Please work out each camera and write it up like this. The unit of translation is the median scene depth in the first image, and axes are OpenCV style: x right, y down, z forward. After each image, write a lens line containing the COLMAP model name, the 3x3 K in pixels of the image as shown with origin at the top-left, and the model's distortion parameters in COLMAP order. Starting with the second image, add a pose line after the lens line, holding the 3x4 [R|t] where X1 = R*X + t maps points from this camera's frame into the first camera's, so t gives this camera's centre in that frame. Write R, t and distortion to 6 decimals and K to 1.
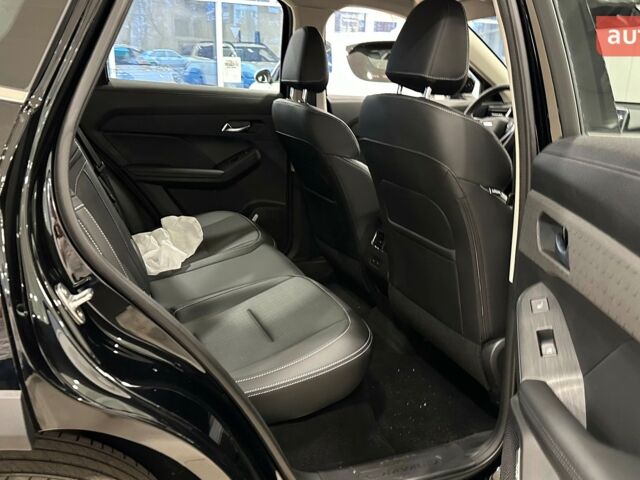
lens RADIAL K [[596.6, 0, 315.3], [0, 596.6, 240.8], [0, 0, 1]] dist [0.170953, -0.356893]
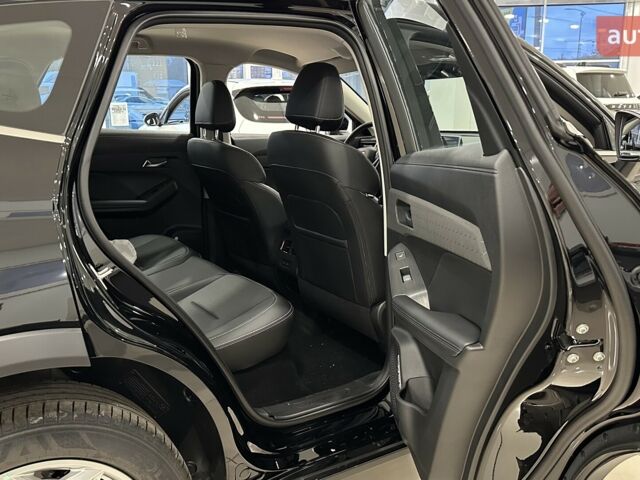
lens RADIAL K [[596.6, 0, 315.3], [0, 596.6, 240.8], [0, 0, 1]] dist [0.170953, -0.356893]
pose [[0.979965, -0.068616, 0.186975, -0.068158], [0.080116, 0.995286, -0.054654, 0.061060], [-0.182343, 0.068539, 0.980843, -0.240021]]
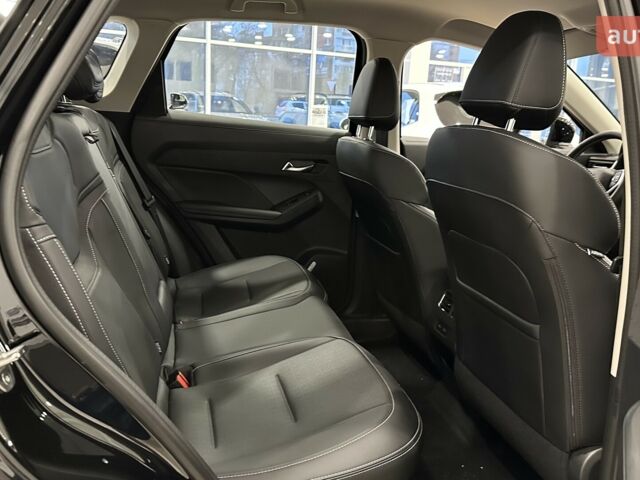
lens RADIAL K [[596.6, 0, 315.3], [0, 596.6, 240.8], [0, 0, 1]] dist [0.170953, -0.356893]
pose [[0.988015, 0.061869, -0.141420, 0.037438], [-0.073319, 0.994313, -0.077243, -0.008052], [0.135837, 0.086686, 0.986932, 0.130118]]
